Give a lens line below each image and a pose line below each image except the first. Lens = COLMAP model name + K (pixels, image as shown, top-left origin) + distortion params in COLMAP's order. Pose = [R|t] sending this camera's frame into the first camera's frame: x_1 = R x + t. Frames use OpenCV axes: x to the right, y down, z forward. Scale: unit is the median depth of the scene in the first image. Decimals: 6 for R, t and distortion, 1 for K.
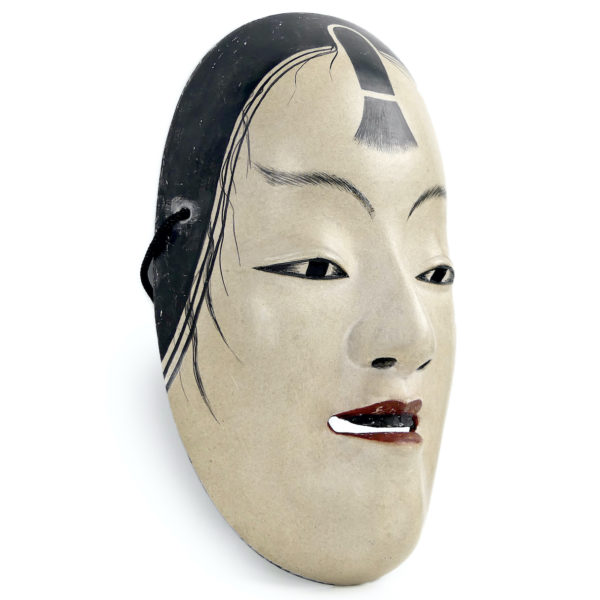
lens RADIAL K [[1638.7, 0, 300.0], [0, 1638.7, 300.0], [0, 0, 1]] dist [0.024689, 0.008988]
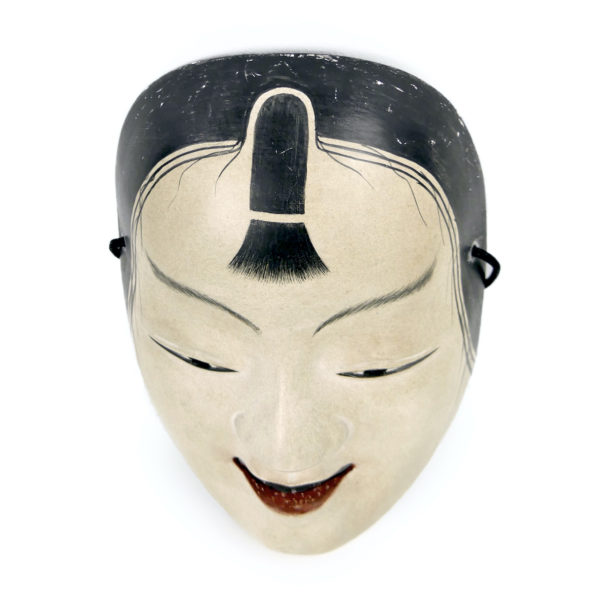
lens RADIAL K [[1186.6, 0, 300.0], [0, 1186.6, 300.0], [0, 0, 1]] dist [-0.086436, -0.033787]
pose [[0.704683, 0.464934, -0.535965, 0.404436], [0.056925, 0.715906, 0.695872, -0.520746], [0.707235, -0.520879, 0.478021, 0.724389]]
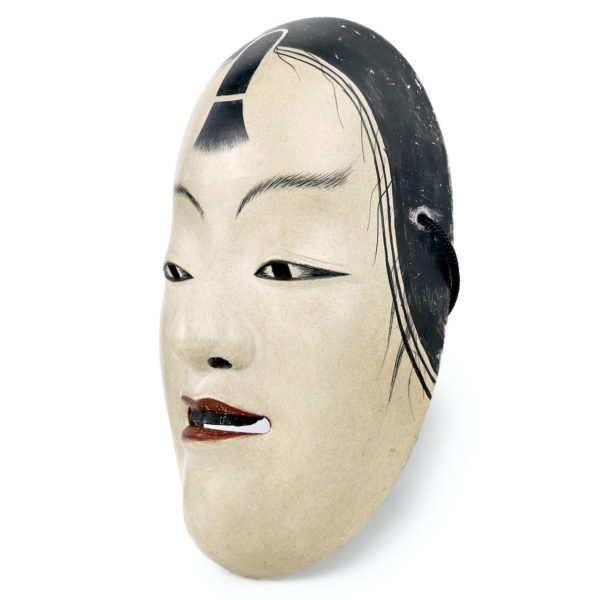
lens RADIAL K [[1233.3, 0, 323.2], [0, 1233.3, 300.6], [0, 0, 1]] dist [-0.000412, 0.036194]
pose [[0.120046, -0.014277, -0.992666, 0.837908], [0.008383, 0.999876, -0.013367, 0.012255], [0.992733, -0.006717, 0.120150, 0.993617]]
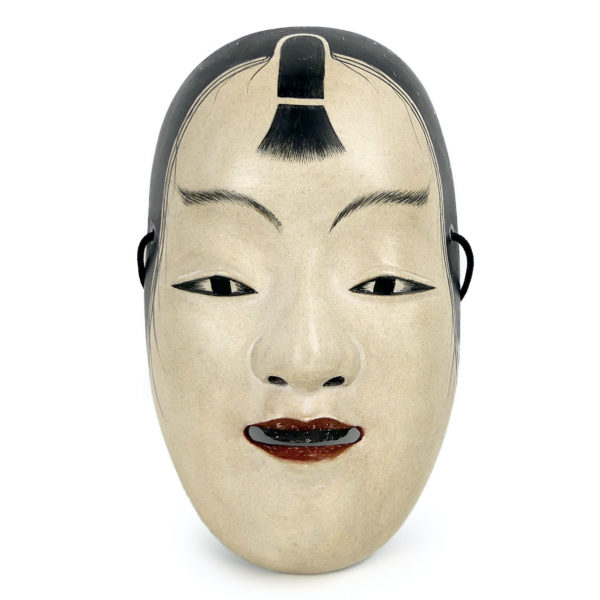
lens RADIAL K [[764.7, 0, 320.3], [0, 764.7, 381.2], [0, 0, 1]] dist [0.001024, -0.003911]
pose [[0.781452, 0.077530, -0.619130, 0.358620], [0.025846, 0.987377, 0.156266, -0.033145], [0.623430, -0.138116, 0.769584, 0.657532]]
